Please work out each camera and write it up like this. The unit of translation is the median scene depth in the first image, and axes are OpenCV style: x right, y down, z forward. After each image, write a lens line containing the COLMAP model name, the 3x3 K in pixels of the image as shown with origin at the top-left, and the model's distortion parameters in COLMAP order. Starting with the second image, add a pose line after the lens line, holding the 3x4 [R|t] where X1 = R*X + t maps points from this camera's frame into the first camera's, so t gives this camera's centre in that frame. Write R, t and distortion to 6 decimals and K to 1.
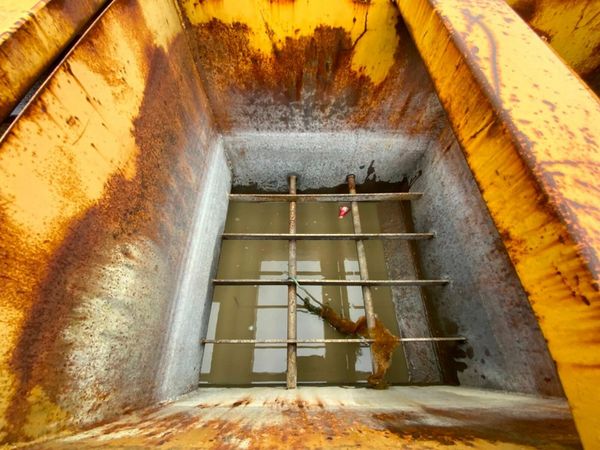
lens RADIAL K [[243.3, 0, 300.0], [0, 243.3, 225.0], [0, 0, 1]] dist [0.011800, -0.014571]
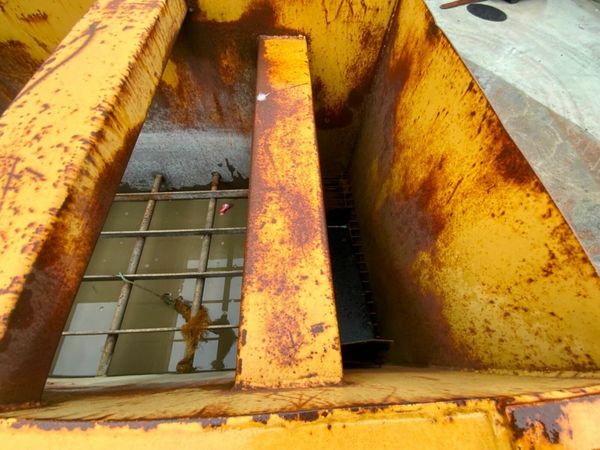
lens RADIAL K [[243.3, 0, 300.0], [0, 243.3, 225.0], [0, 0, 1]] dist [0.011800, -0.014571]
pose [[0.999729, -0.022965, 0.003885, 0.594439], [0.022924, 0.999683, 0.010418, 0.015097], [-0.004123, -0.010326, 0.999938, -0.042042]]
